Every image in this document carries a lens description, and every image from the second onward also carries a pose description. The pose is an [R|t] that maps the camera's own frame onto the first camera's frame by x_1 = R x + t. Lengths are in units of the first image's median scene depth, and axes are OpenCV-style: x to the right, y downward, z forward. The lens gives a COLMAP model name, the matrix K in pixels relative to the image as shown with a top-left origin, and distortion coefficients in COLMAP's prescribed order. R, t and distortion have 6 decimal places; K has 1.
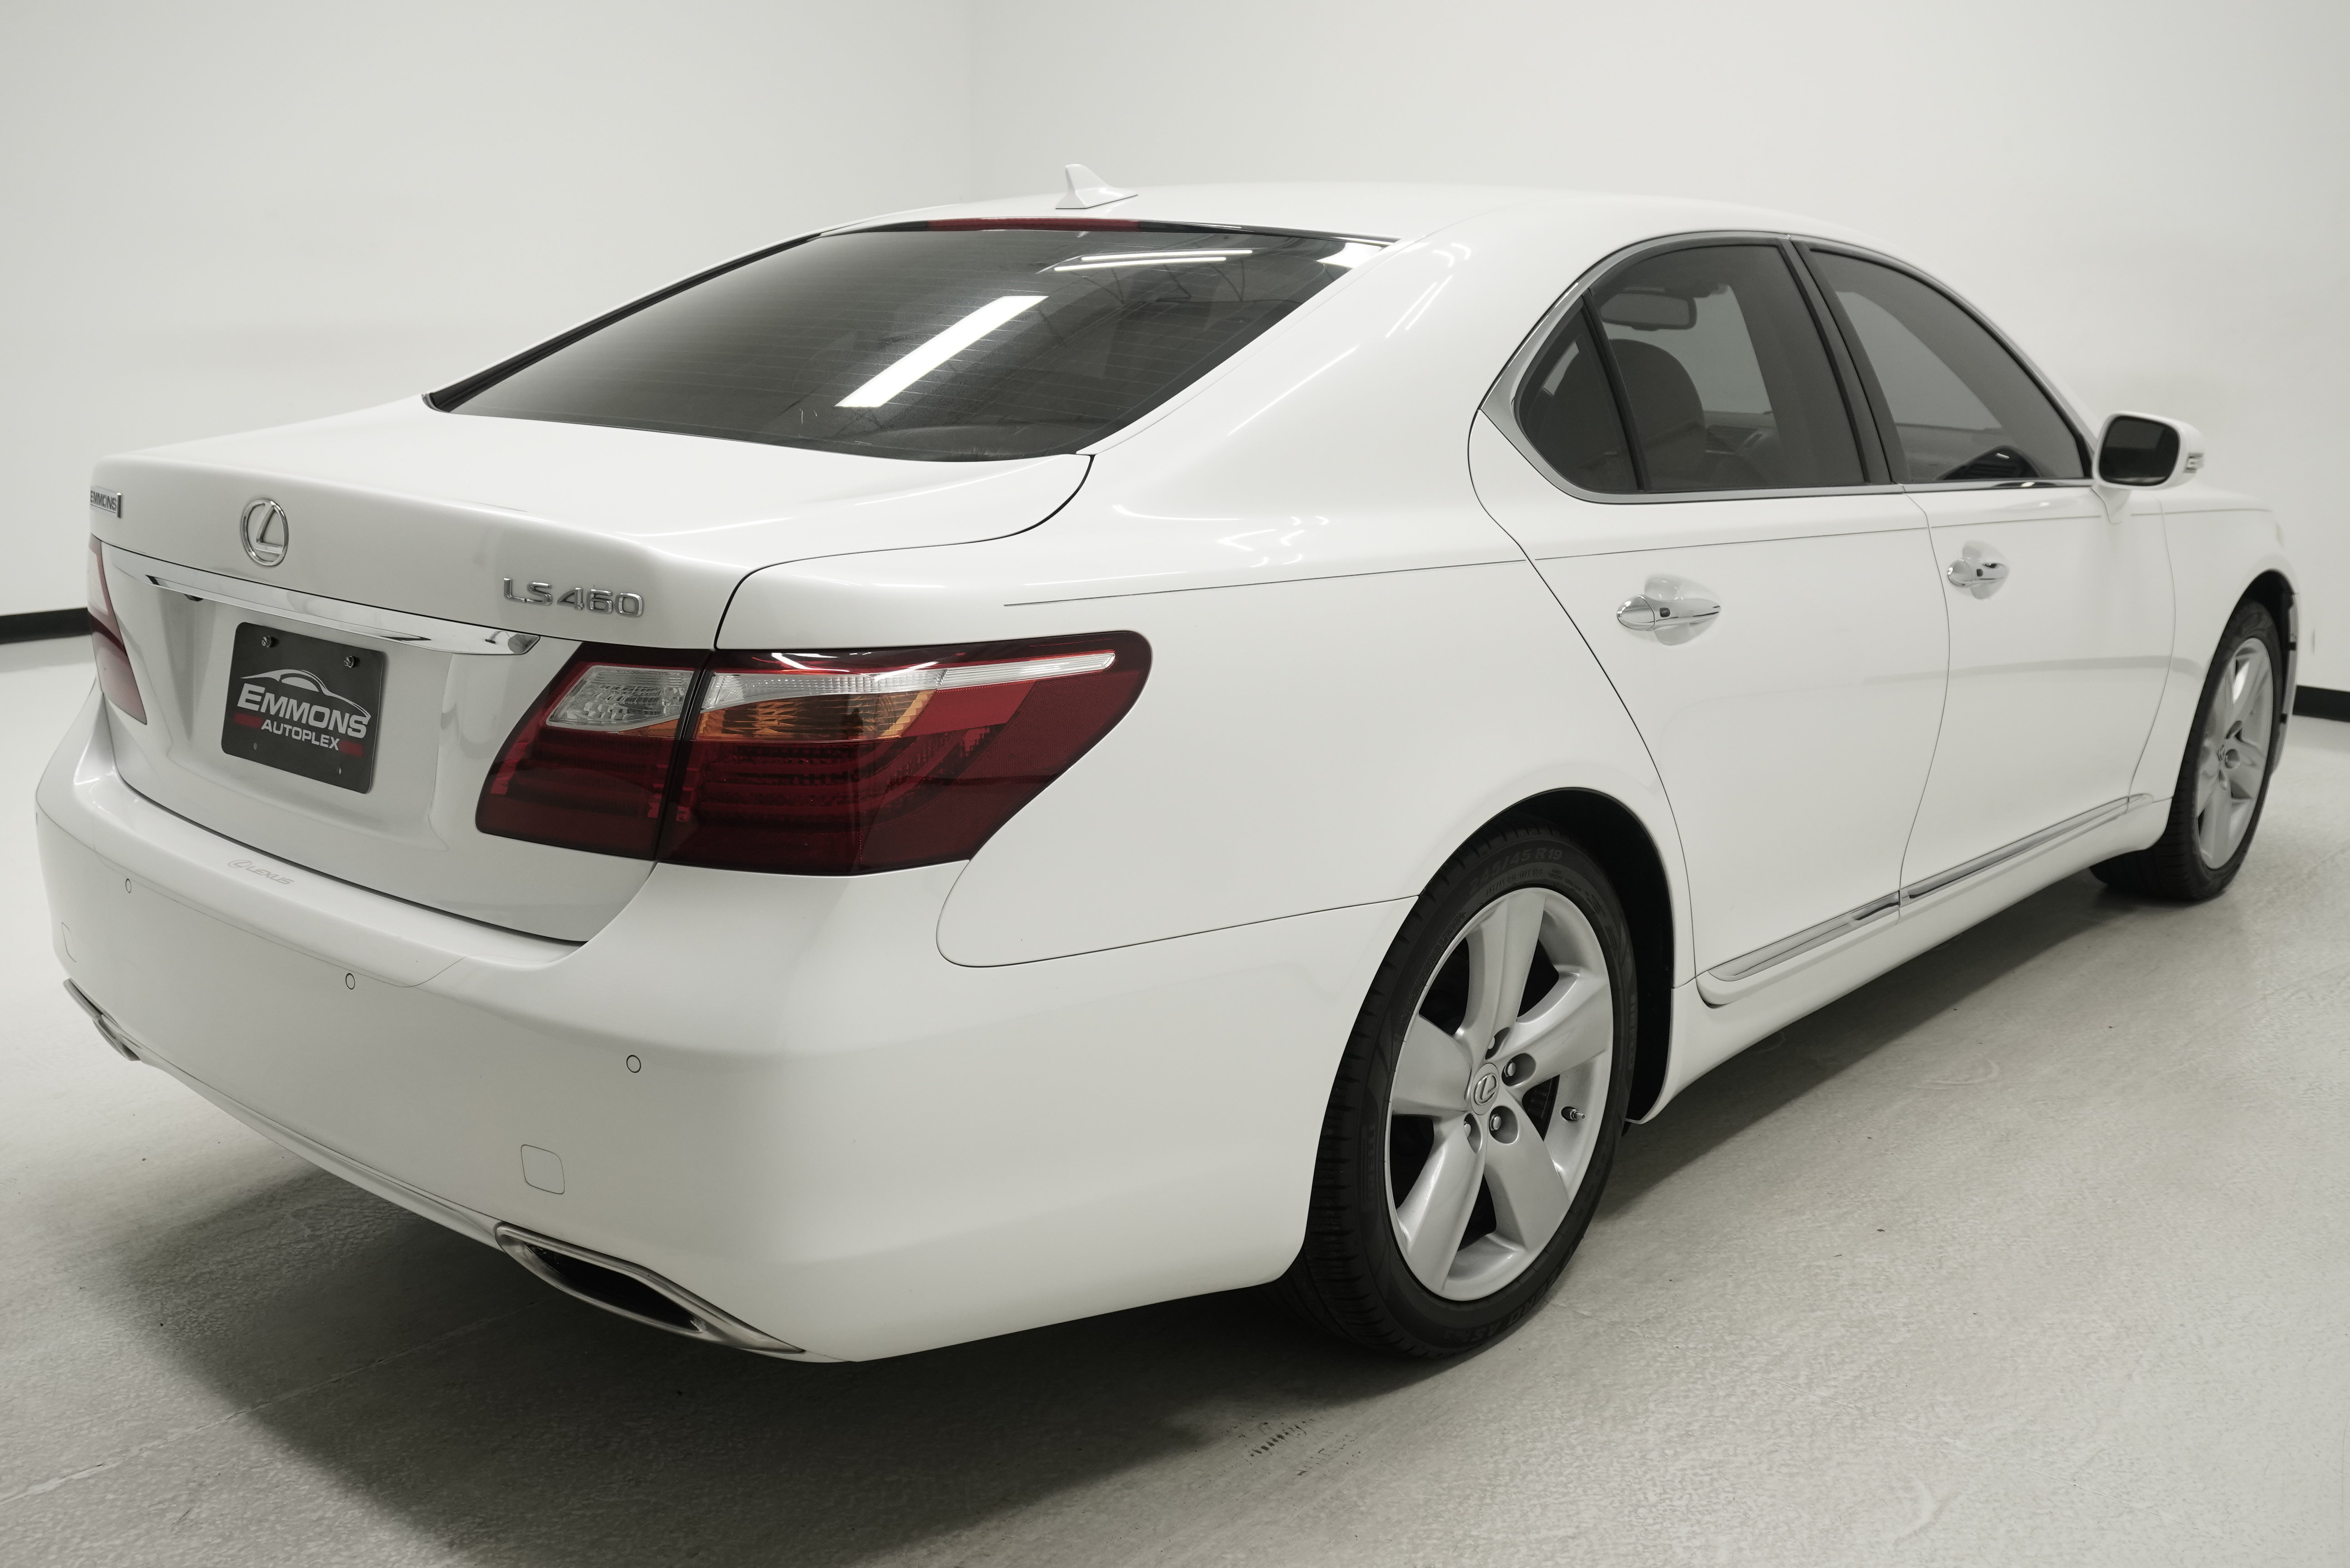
lens RADIAL K [[2215.9, 0, 1163.6], [0, 2215.9, 805.3], [0, 0, 1]] dist [0.001261, 0.000000]
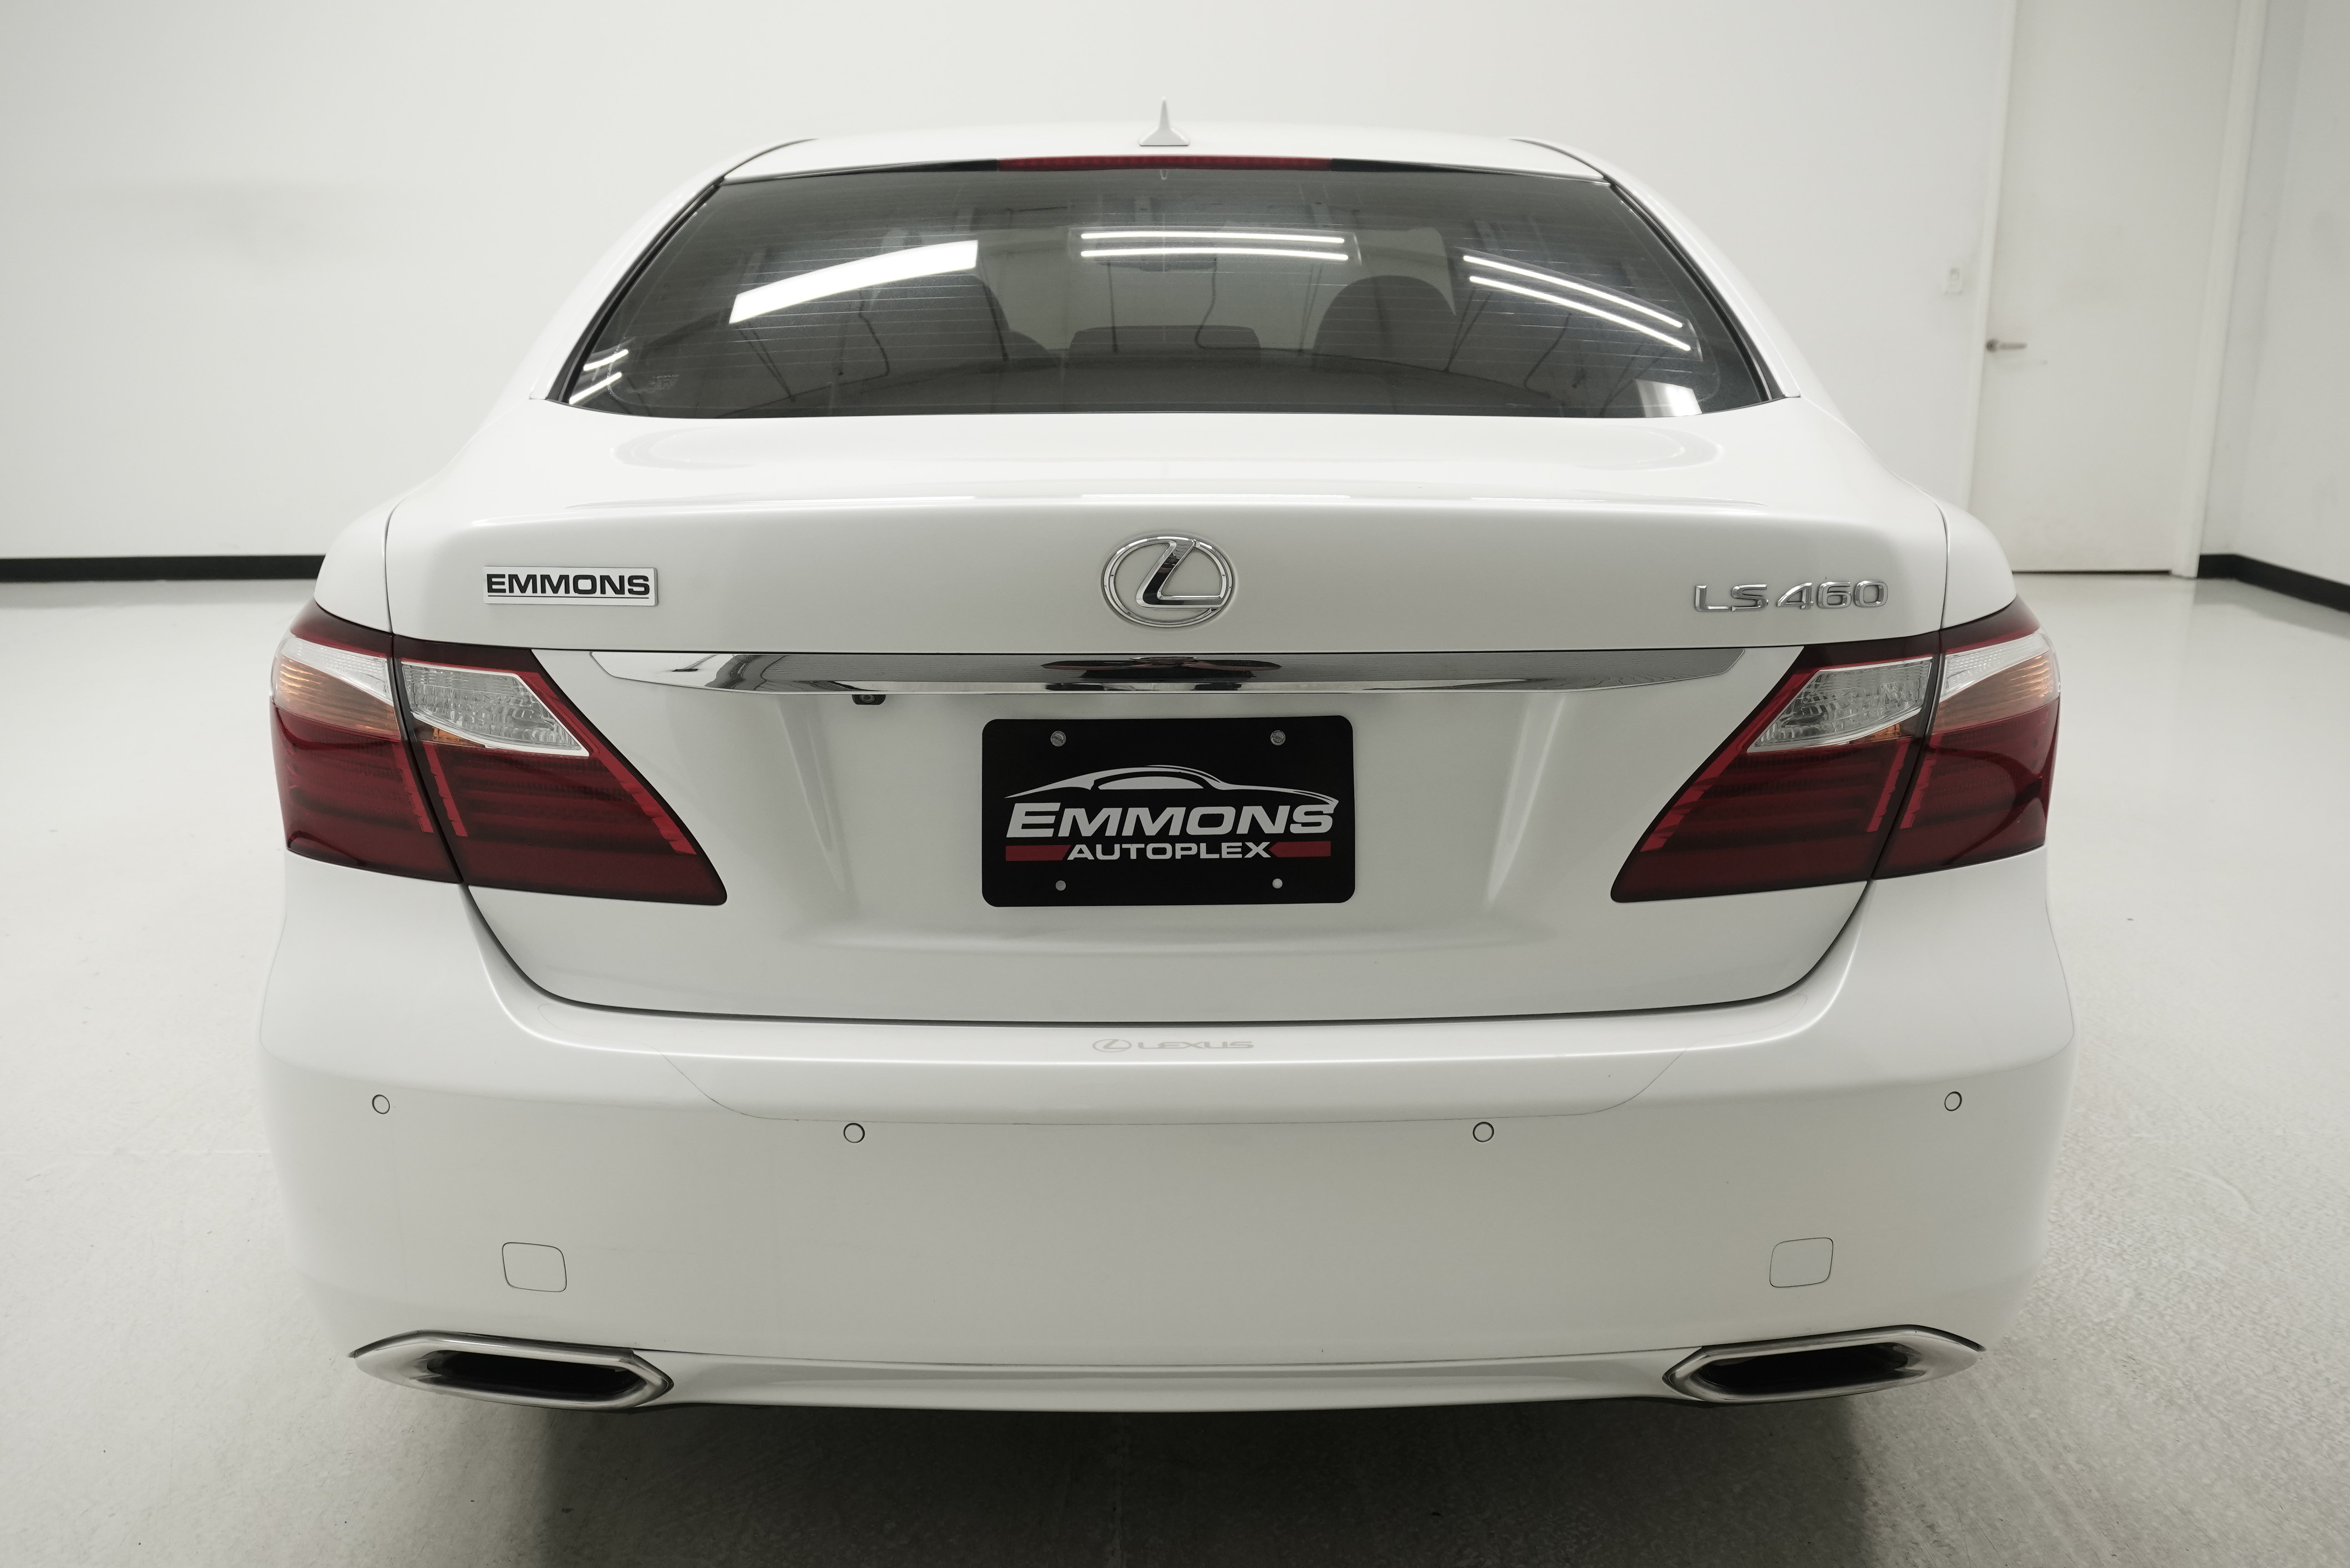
lens RADIAL K [[2141.5, 0, 1168.4], [0, 2141.5, 768.5], [0, 0, 1]] dist [-0.011459, -0.000266]
pose [[0.738350, -0.182166, 0.649350, -0.853636], [0.171445, 0.981898, 0.080515, -0.117299], [-0.652262, 0.051880, 0.756216, 0.460990]]
